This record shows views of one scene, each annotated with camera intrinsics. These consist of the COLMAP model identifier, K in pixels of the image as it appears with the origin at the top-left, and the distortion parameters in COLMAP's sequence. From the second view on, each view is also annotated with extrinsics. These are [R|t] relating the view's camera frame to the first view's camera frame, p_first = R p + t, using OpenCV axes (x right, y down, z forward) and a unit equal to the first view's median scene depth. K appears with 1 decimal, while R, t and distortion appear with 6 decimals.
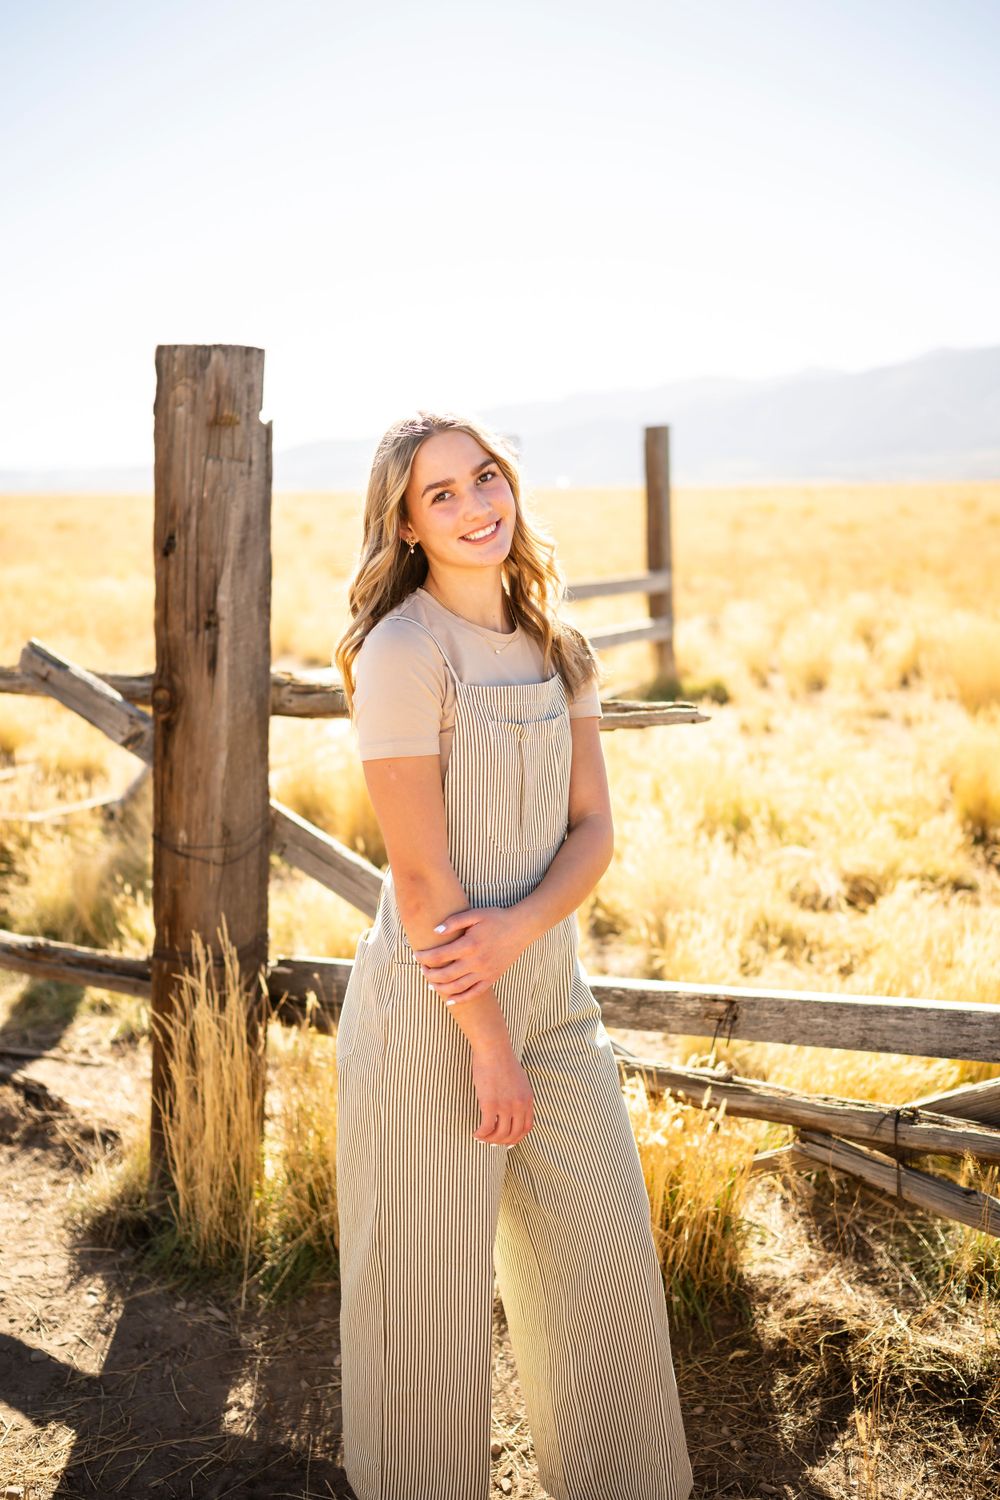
lens RADIAL K [[1539.3, 0, 500.0], [0, 1539.3, 750.0], [0, 0, 1]] dist [0.034637, 0.023088]
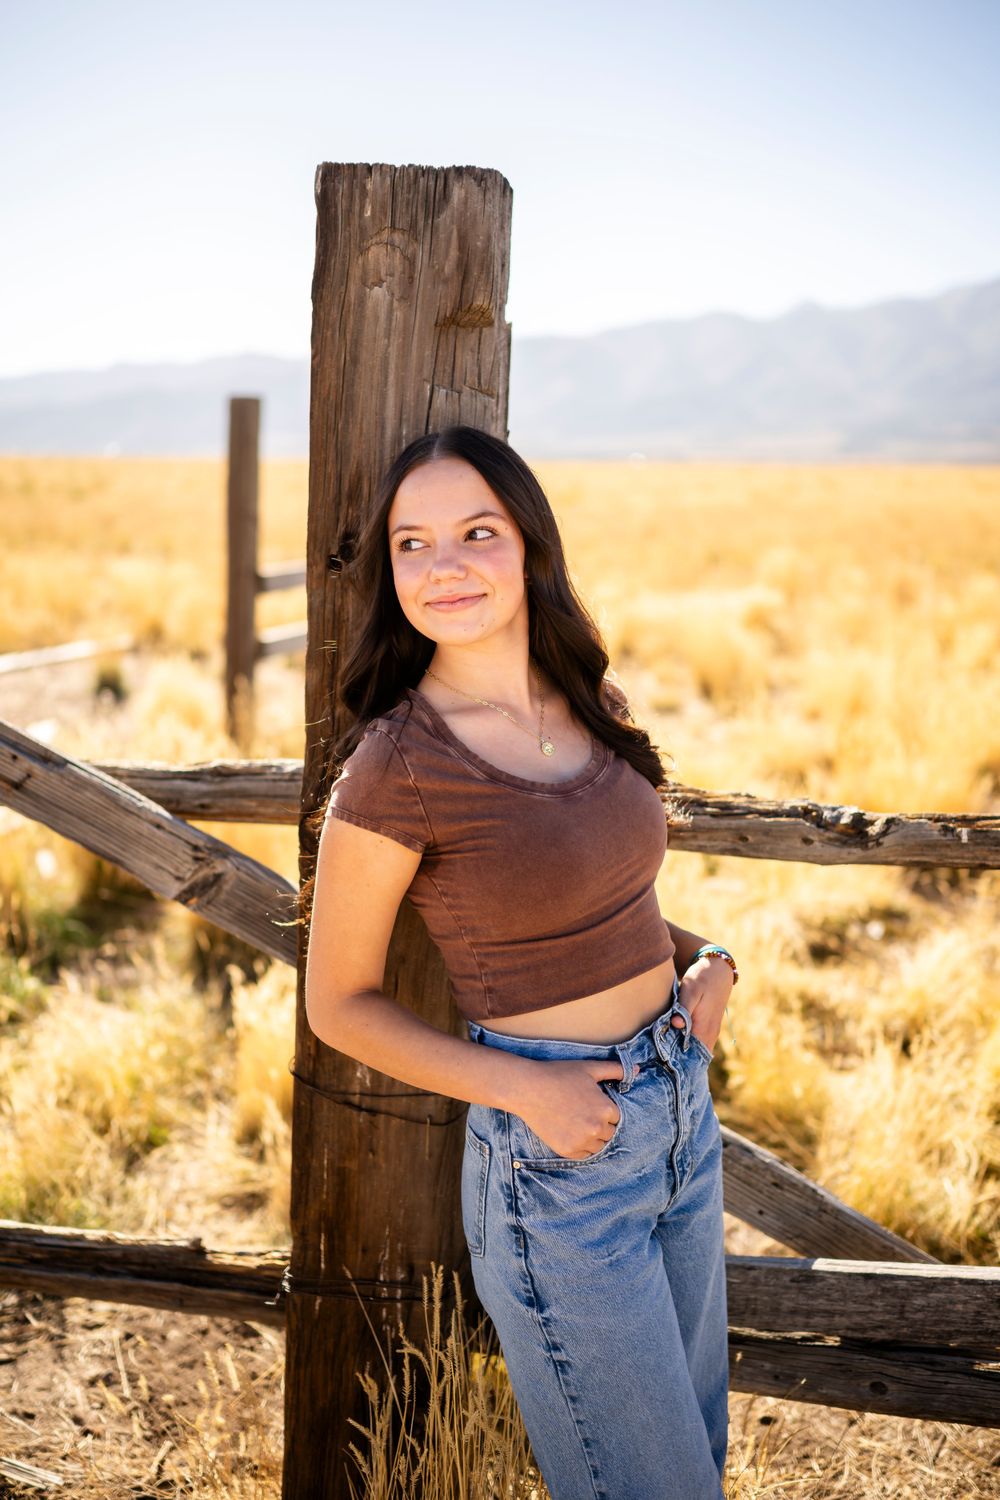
lens RADIAL K [[1484.2, 0, 500.0], [0, 1484.2, 750.0], [0, 0, 1]] dist [0.046901, 0.006149]
pose [[0.951983, -0.042438, 0.303194, -0.326130], [0.031198, 0.998638, 0.041823, -0.084205], [-0.304556, -0.030356, 0.952011, 0.496282]]
